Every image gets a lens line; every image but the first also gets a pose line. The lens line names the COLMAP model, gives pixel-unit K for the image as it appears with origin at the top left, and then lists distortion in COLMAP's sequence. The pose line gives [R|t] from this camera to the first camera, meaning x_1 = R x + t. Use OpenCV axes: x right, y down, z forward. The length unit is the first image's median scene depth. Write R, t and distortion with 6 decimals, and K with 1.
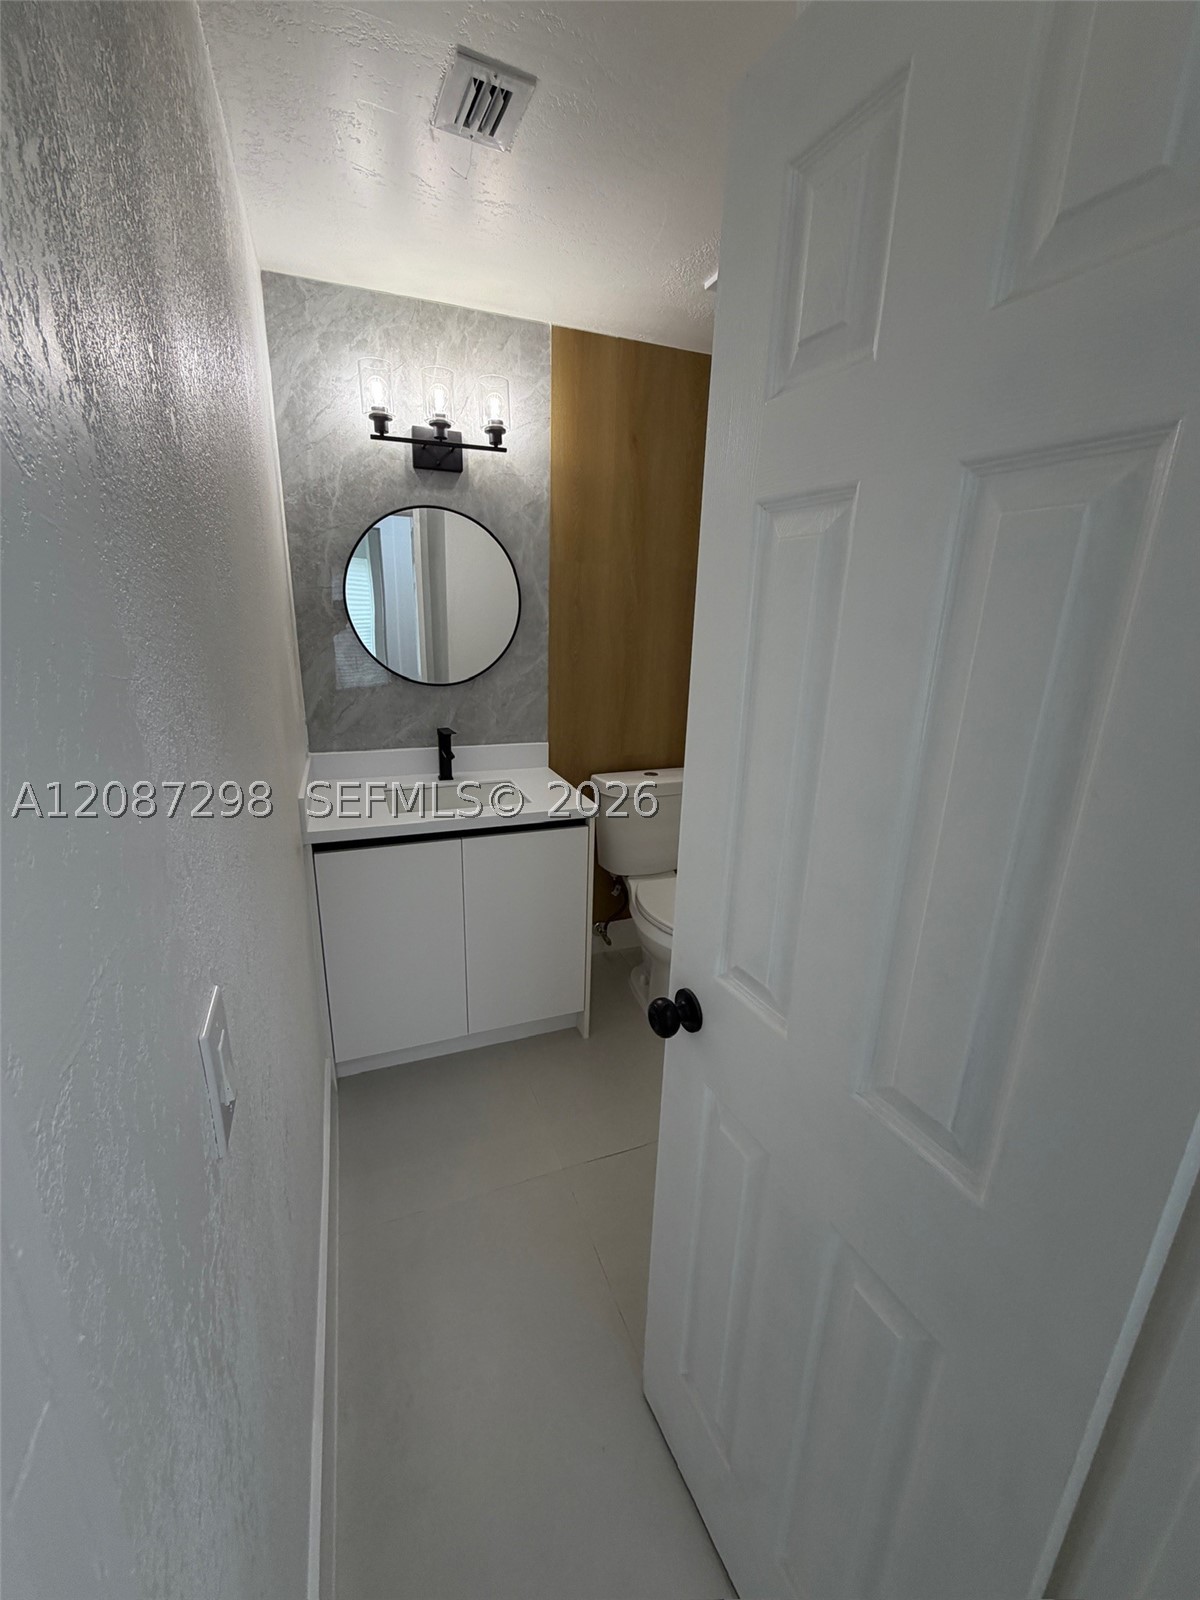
lens RADIAL K [[637.9, 0, 597.0], [0, 637.9, 795.7], [0, 0, 1]] dist [0.001583, 0.000237]
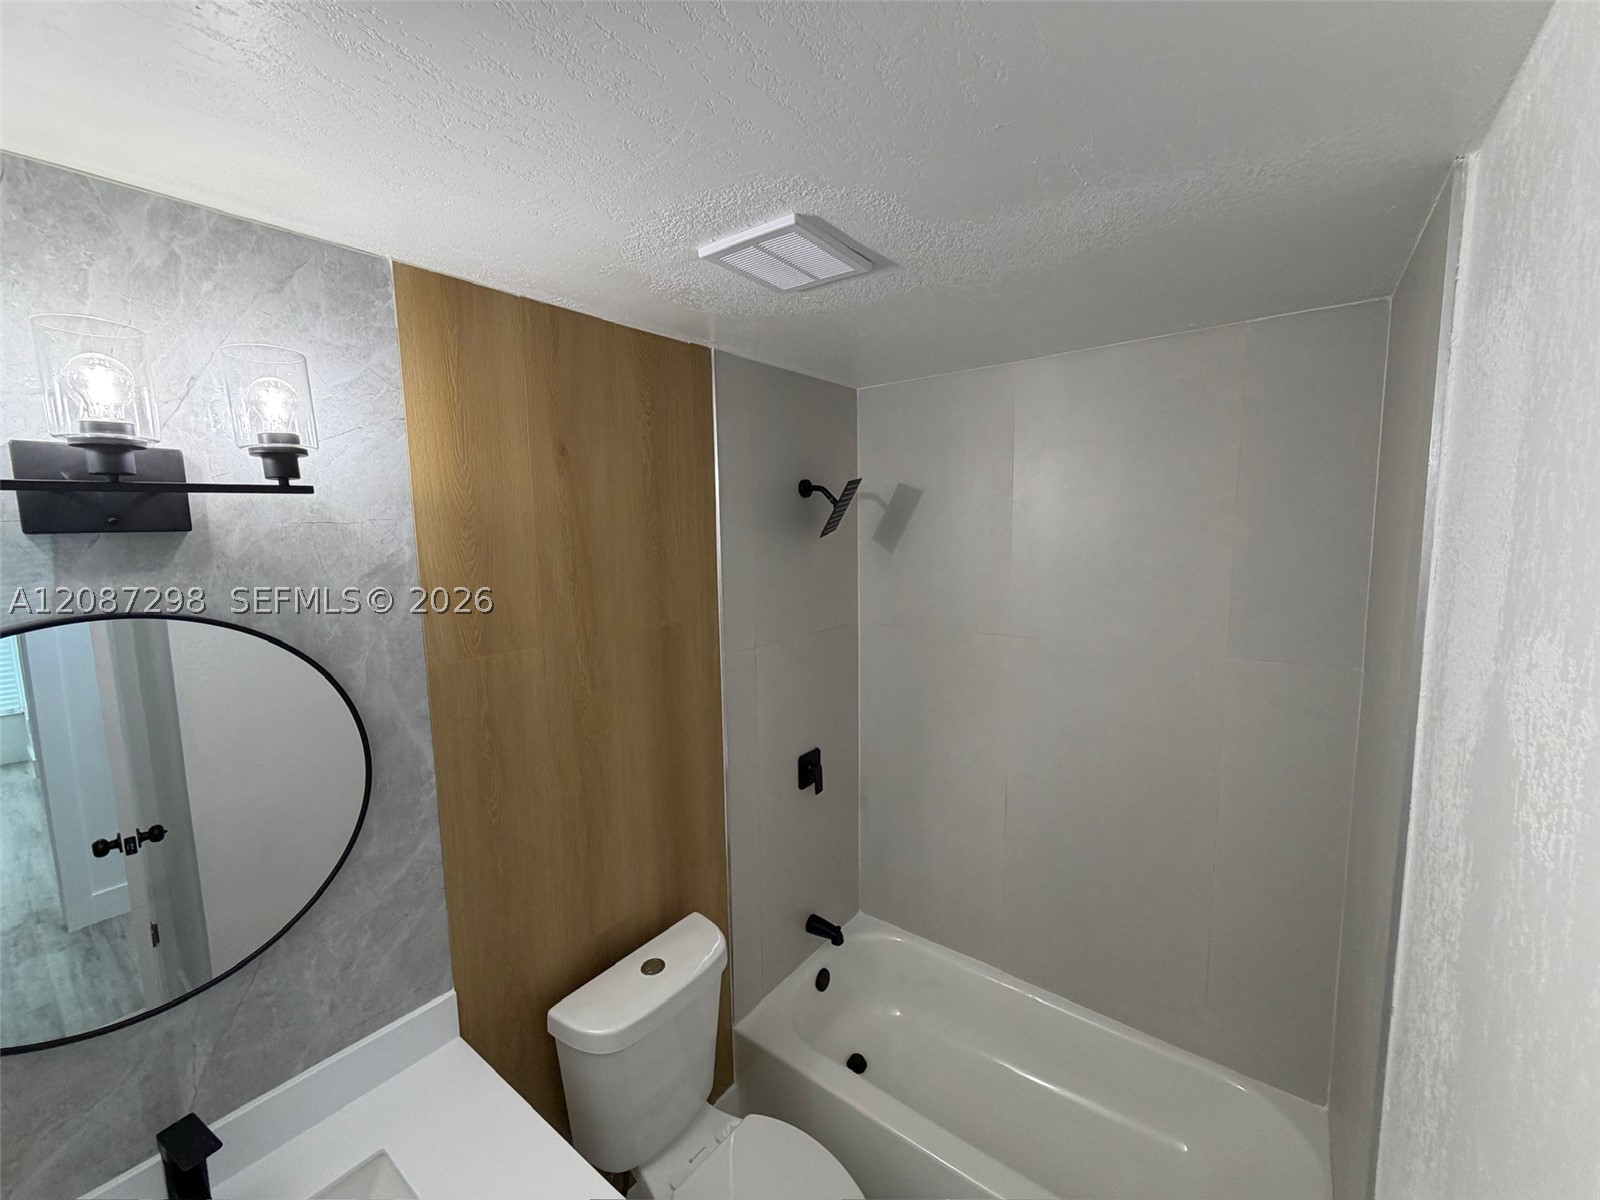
lens RADIAL K [[637.9, 0, 795.7], [0, 637.9, 600.9], [0, 0, 1]] dist [0.001583, 0.000237]
pose [[0.856805, -0.103285, 0.505190, -0.079482], [0.182593, 0.977024, -0.109928, -0.330218], [-0.482229, 0.186431, 0.855978, 0.421340]]
